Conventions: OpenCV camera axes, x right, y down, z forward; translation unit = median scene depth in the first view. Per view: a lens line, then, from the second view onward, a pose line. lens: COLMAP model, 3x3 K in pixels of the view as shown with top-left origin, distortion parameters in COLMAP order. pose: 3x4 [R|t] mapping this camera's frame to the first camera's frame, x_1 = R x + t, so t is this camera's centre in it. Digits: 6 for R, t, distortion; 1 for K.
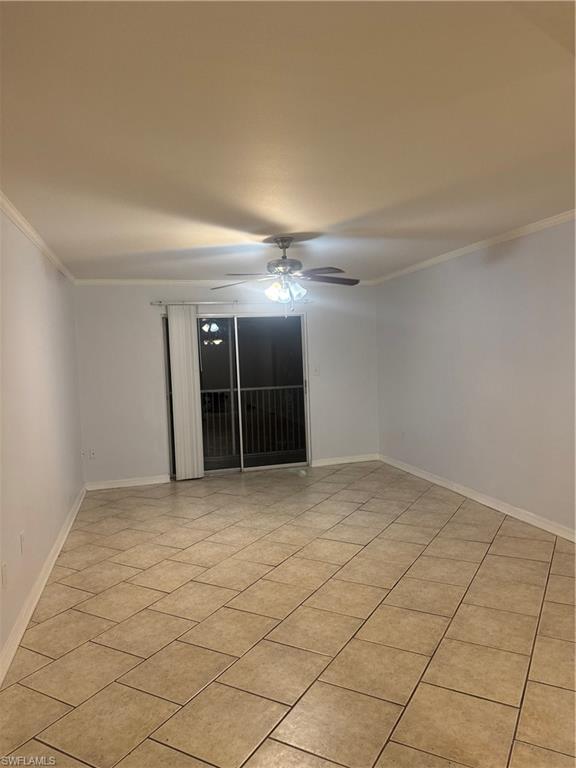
lens RADIAL K [[545.7, 0, 289.9], [0, 545.7, 380.4], [0, 0, 1]] dist [-0.031763, -0.002472]
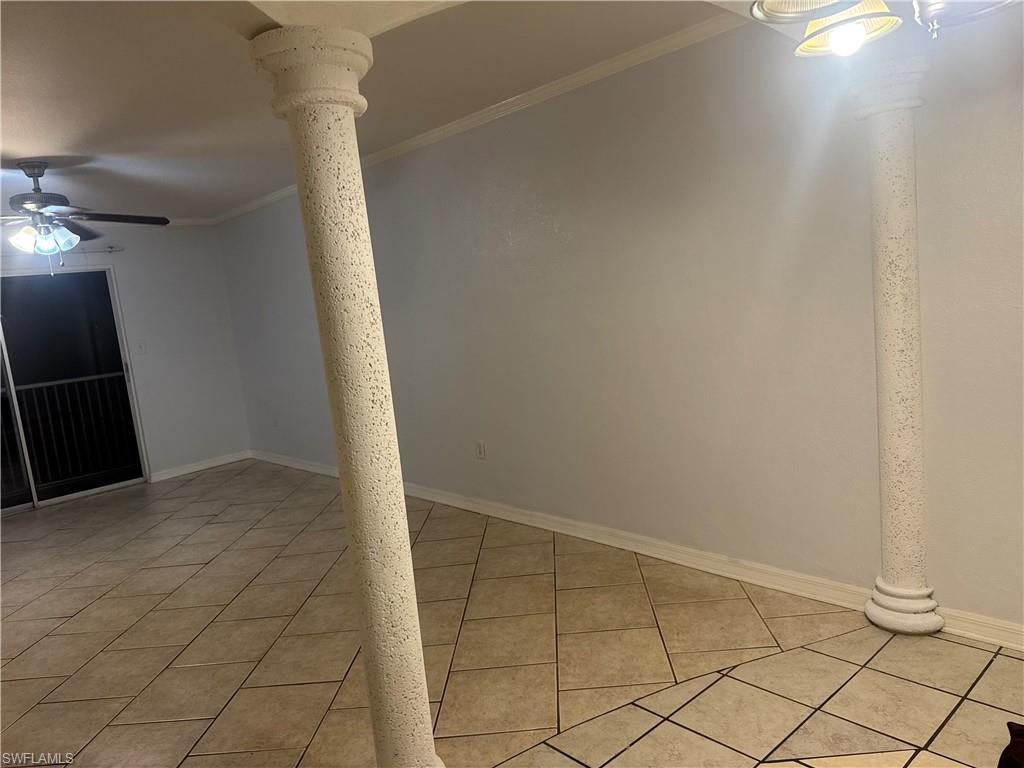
lens RADIAL K [[727.6, 0, 513.4], [0, 727.6, 389.4], [0, 0, 1]] dist [-0.031763, -0.002472]
pose [[0.879607, -0.132549, 0.456862, 0.076632], [0.105587, 0.990840, 0.084181, 0.014488], [-0.463836, -0.025808, 0.885545, -0.101134]]
